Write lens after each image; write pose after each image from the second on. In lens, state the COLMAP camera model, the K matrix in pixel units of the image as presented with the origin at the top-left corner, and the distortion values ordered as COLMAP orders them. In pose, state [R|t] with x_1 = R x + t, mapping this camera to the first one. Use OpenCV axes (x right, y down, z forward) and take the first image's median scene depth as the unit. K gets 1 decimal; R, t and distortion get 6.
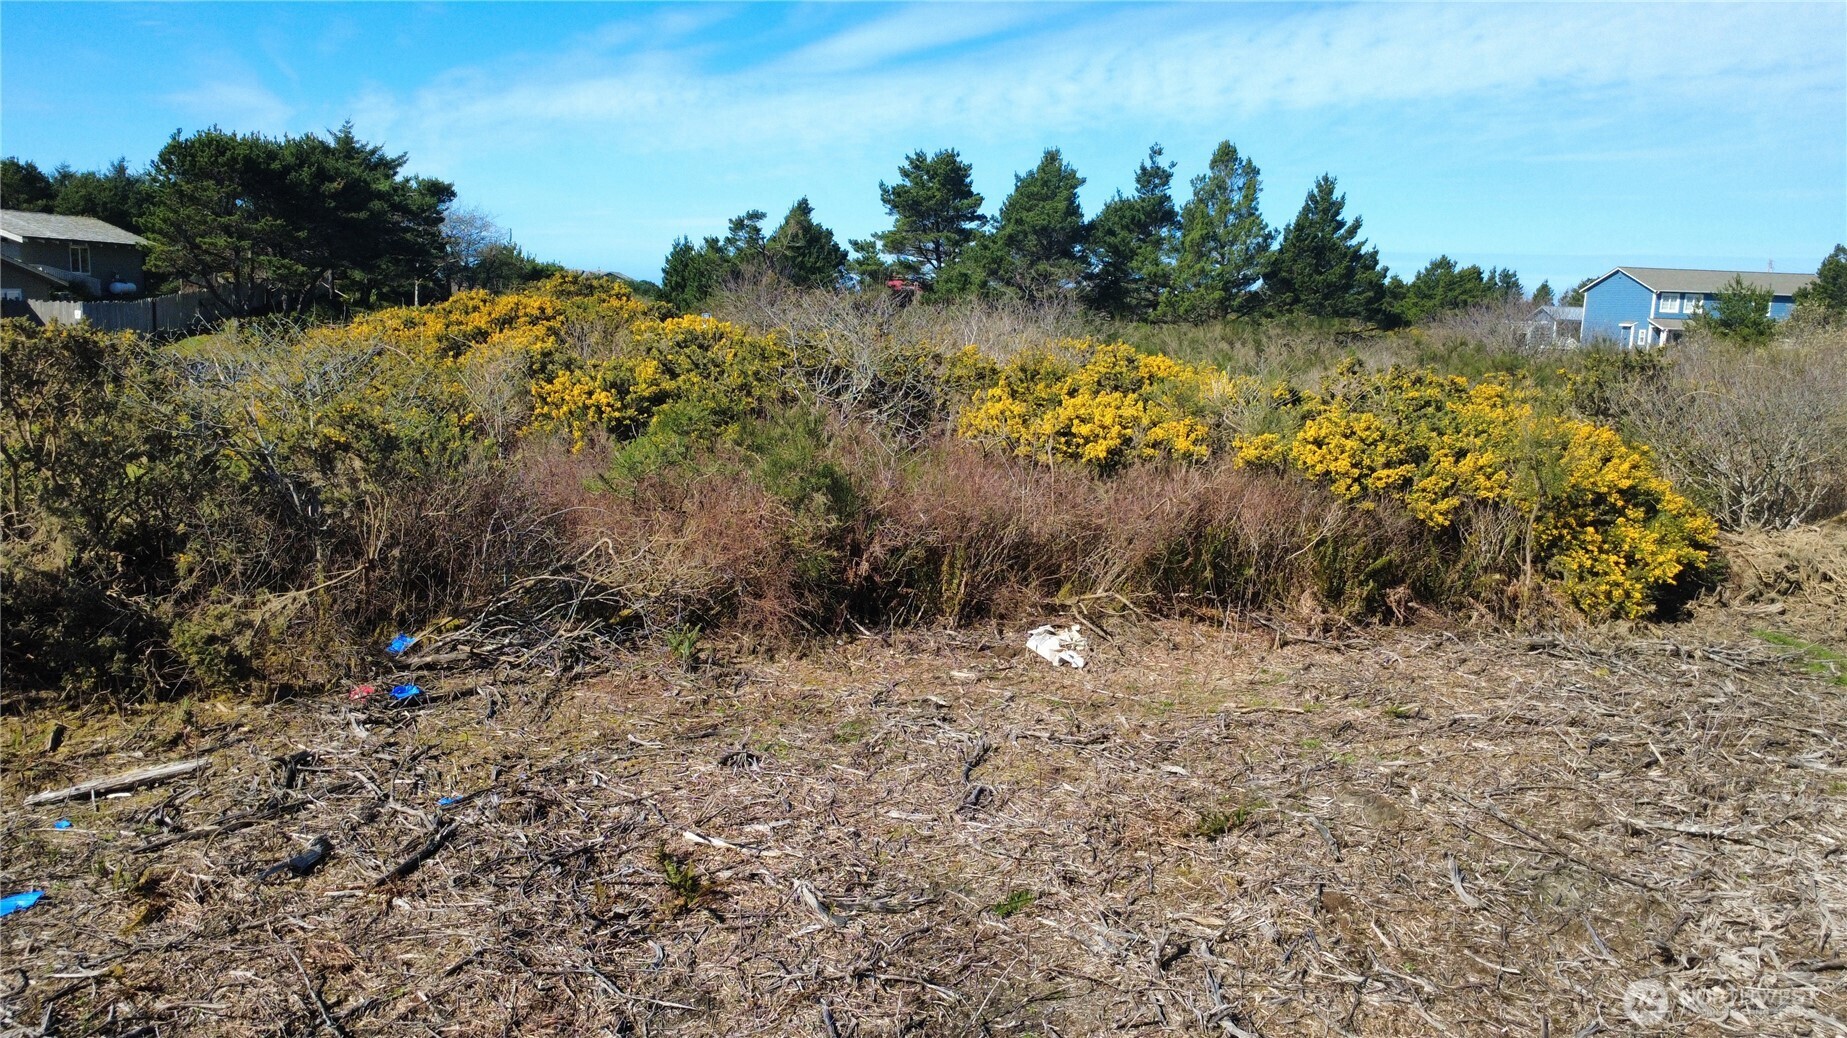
lens RADIAL K [[1349.7, 0, 921.3], [0, 1349.7, 519.9], [0, 0, 1]] dist [0.000792, 0.000926]
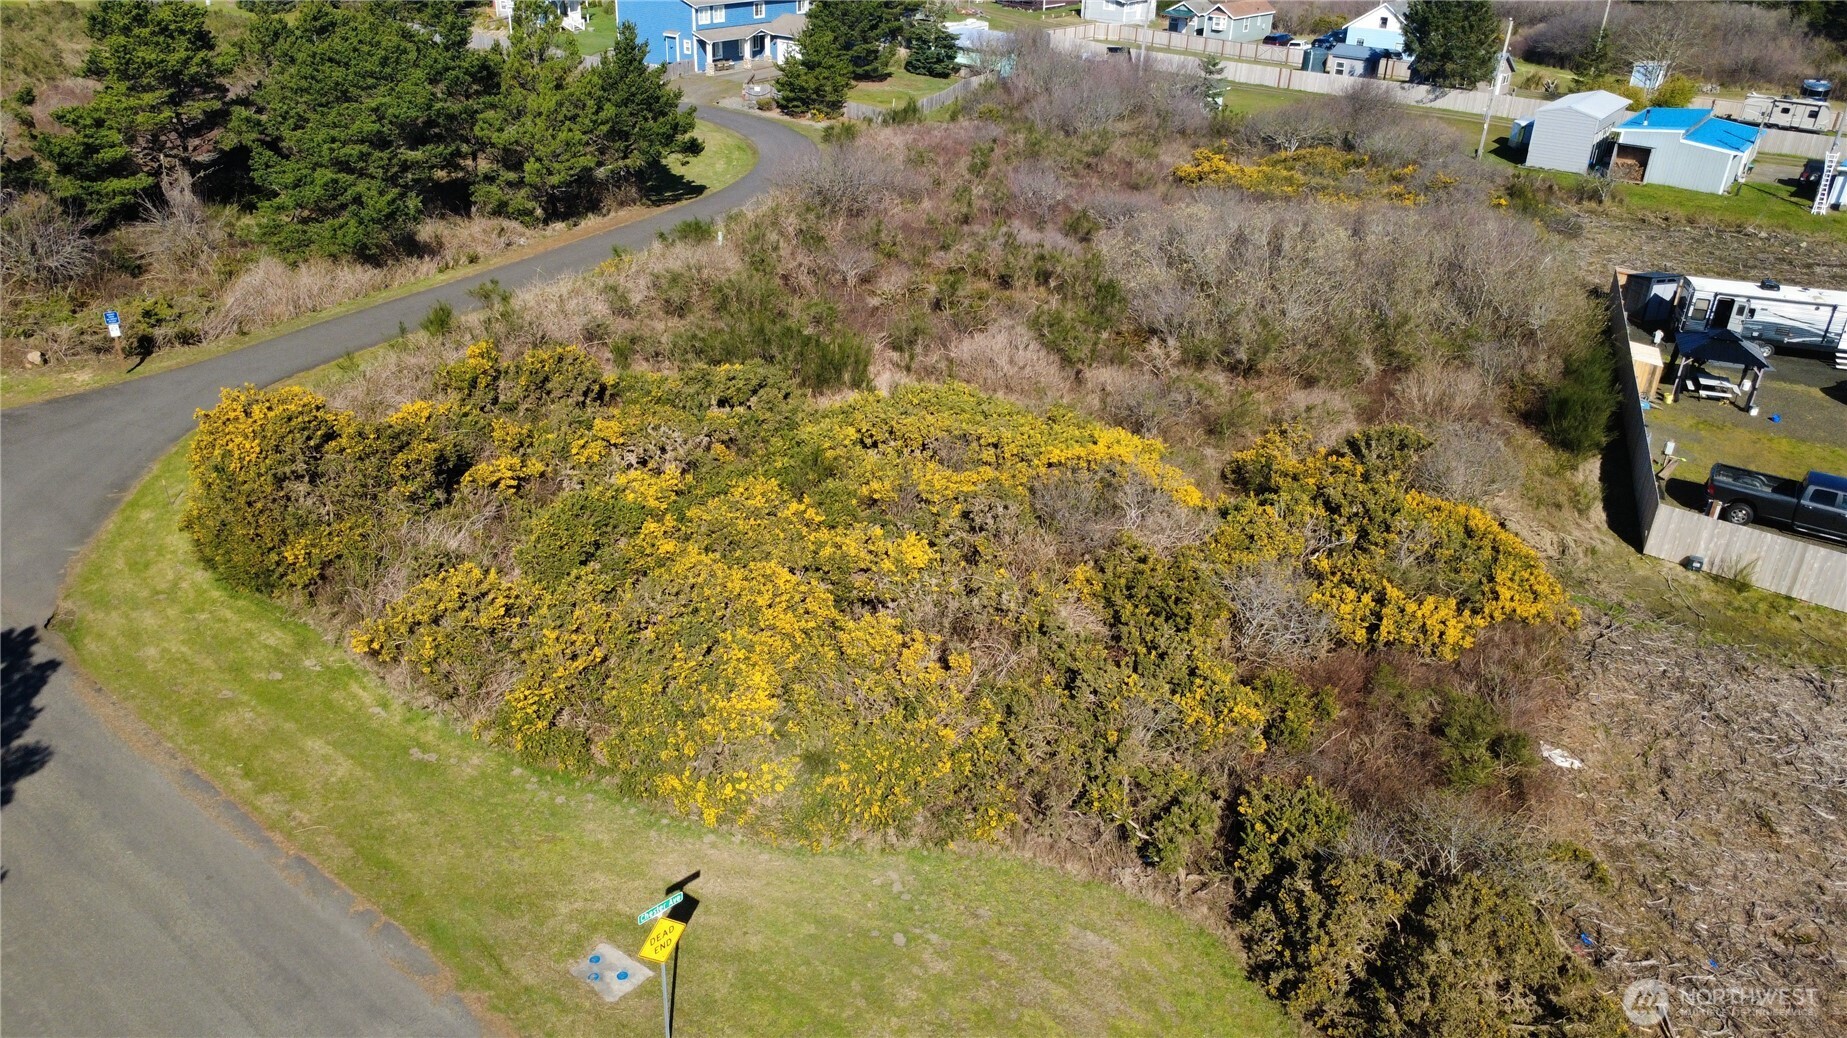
lens RADIAL K [[1349.7, 0, 925.0], [0, 1349.7, 524.7], [0, 0, 1]] dist [0.000792, 0.000926]
pose [[0.619125, -0.367853, 0.693807, -0.620709], [0.111990, 0.915831, 0.385633, -0.394334], [-0.777266, -0.161055, 0.608210, 0.159057]]
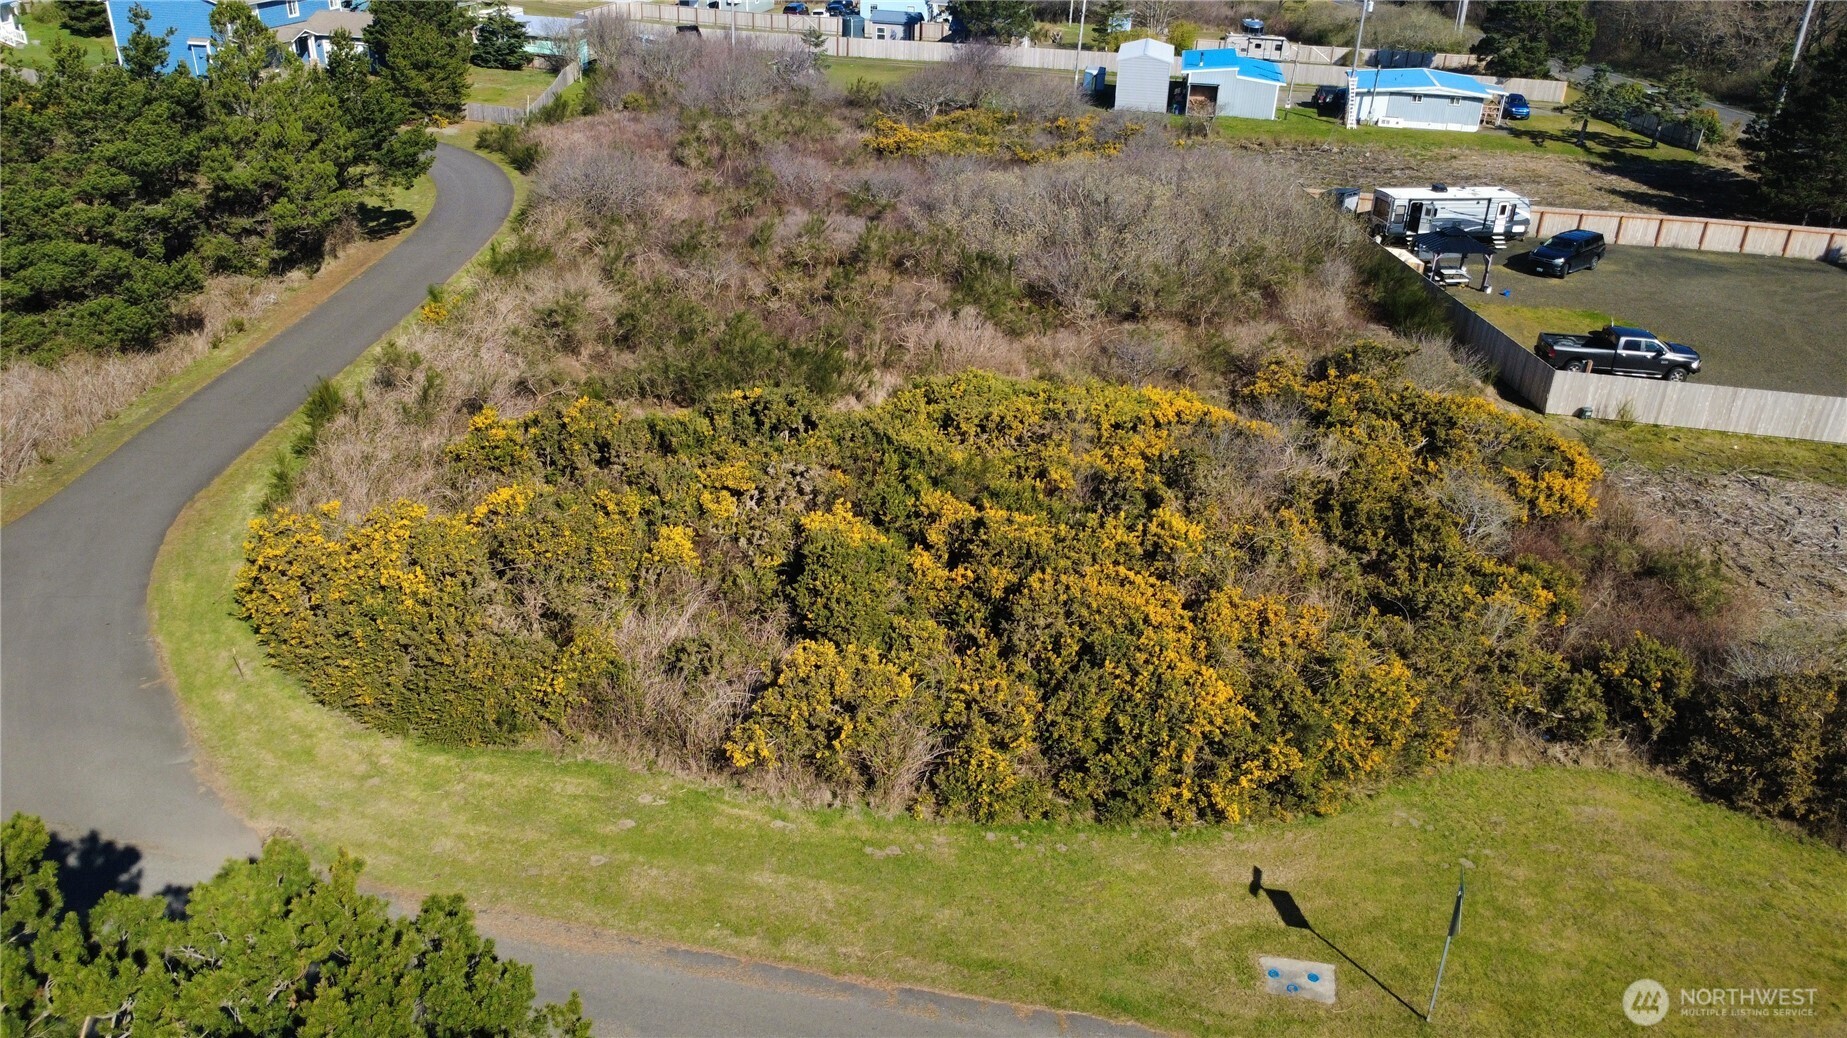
lens RADIAL K [[1349.7, 0, 927.4], [0, 1349.7, 521.7], [0, 0, 1]] dist [0.000792, 0.000926]
pose [[0.197990, -0.469431, 0.860485, -0.802292], [0.127294, 0.882743, 0.452285, -0.462482], [-0.971903, 0.019987, 0.234530, 0.580812]]
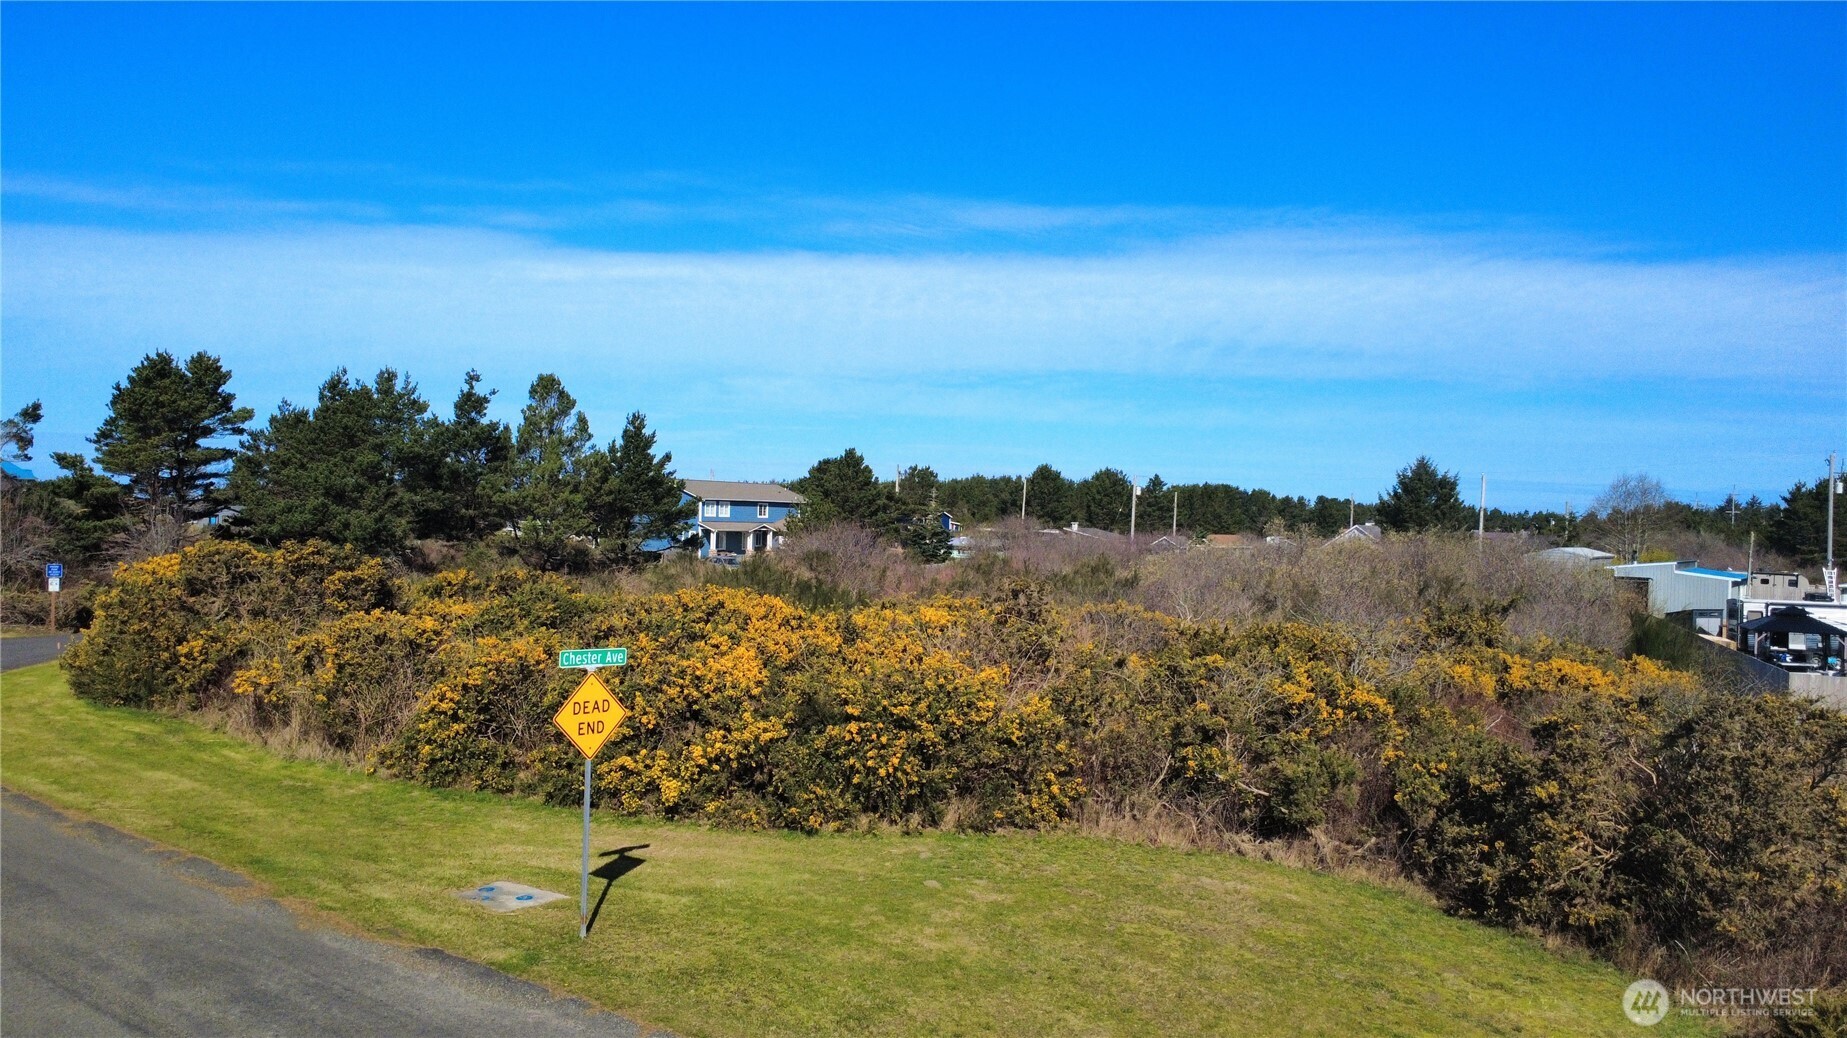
lens RADIAL K [[1349.7, 0, 923.6], [0, 1349.7, 525.5], [0, 0, 1]] dist [0.000792, 0.000926]
pose [[0.612905, -0.021371, 0.789868, -0.606857], [0.120516, 0.990467, -0.066717, -0.090561], [-0.780912, 0.136083, 0.609638, 0.233866]]
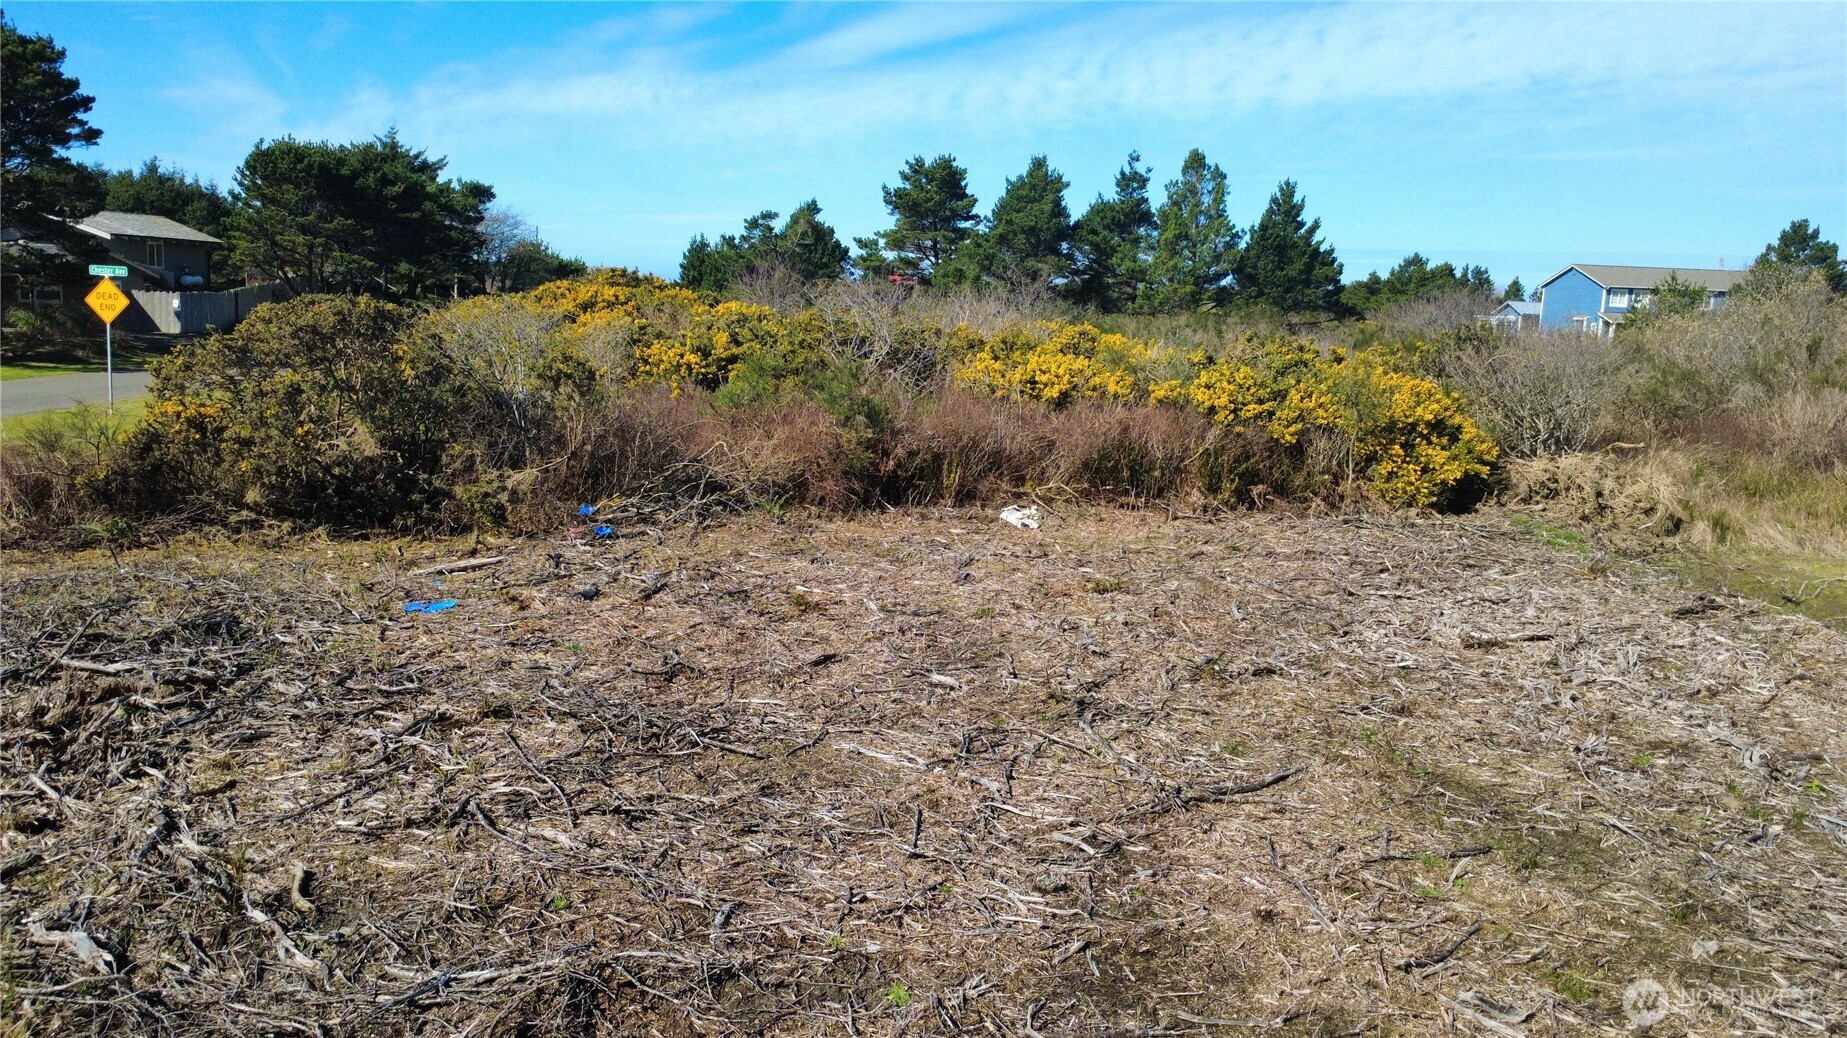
lens RADIAL K [[1349.7, 0, 921.9], [0, 1349.7, 520.1], [0, 0, 1]] dist [0.000792, 0.000926]
pose [[0.999991, 0.000970, 0.004187, -0.004237], [-0.000982, 0.999996, 0.002831, 0.027320], [-0.004185, -0.002835, 0.999987, -0.143717]]
